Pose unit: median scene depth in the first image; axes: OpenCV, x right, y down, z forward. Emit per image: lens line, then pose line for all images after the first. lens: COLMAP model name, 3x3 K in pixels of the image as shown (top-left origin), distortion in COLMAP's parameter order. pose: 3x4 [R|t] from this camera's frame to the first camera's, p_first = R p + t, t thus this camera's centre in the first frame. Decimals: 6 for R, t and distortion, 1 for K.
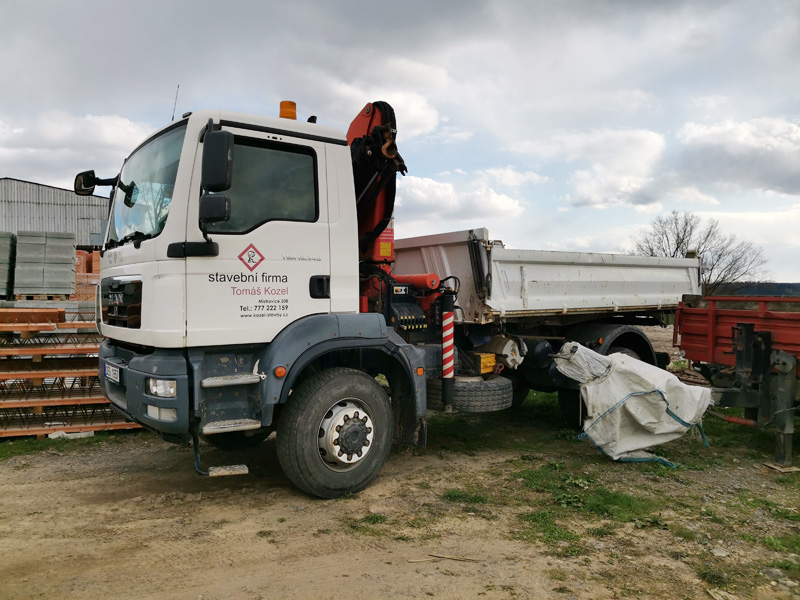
lens RADIAL K [[610.5, 0, 399.7], [0, 610.5, 282.7], [0, 0, 1]] dist [0.000151, -0.003723]
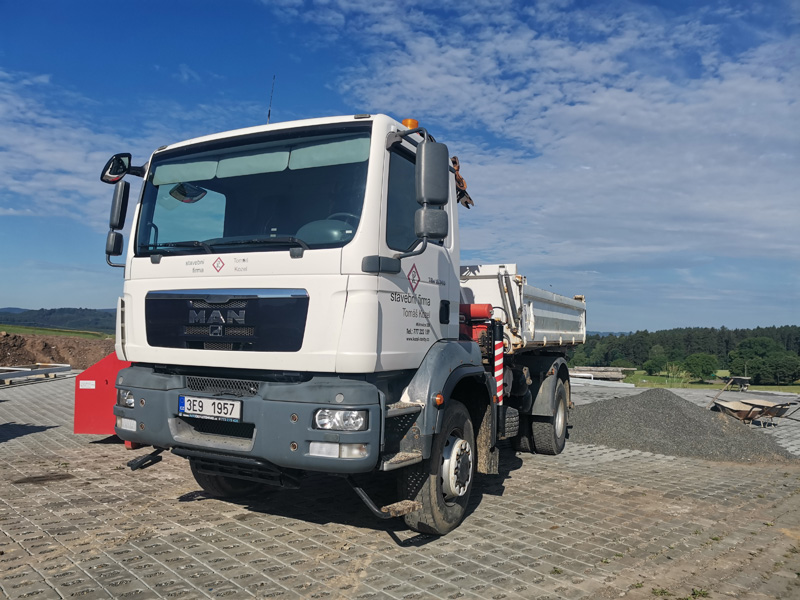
lens RADIAL K [[602.8, 0, 434.6], [0, 602.8, 267.0], [0, 0, 1]] dist [0.003004, -0.000142]
pose [[0.885717, 0.080313, 0.457225, -0.603408], [-0.040419, 0.994522, -0.096394, 0.029082], [-0.462462, 0.066897, 0.884112, 0.148192]]
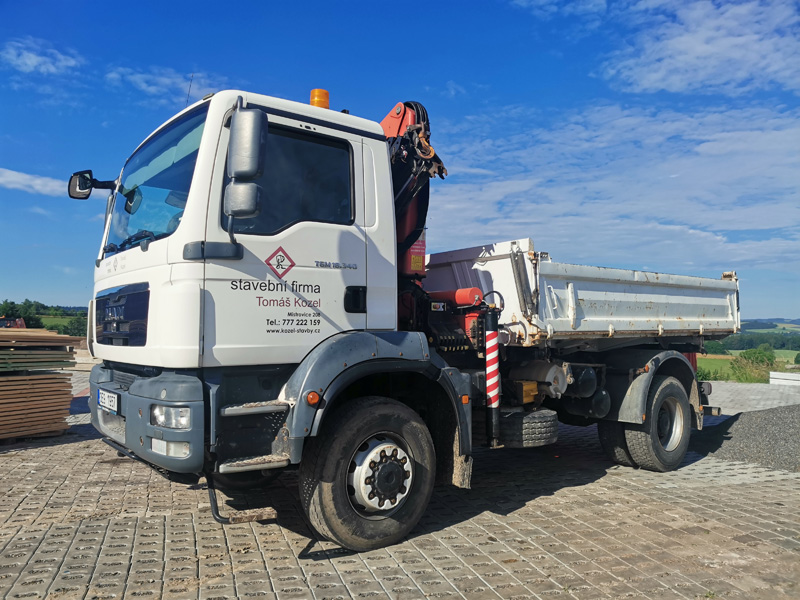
lens RADIAL K [[614.4, 0, 401.7], [0, 614.4, 273.5], [0, 0, 1]] dist [0.001762, -0.003843]
pose [[0.999544, 0.007003, 0.029380, -0.092377], [-0.004929, 0.997528, -0.070095, 0.031080], [-0.029798, 0.069919, 0.997108, 0.131345]]
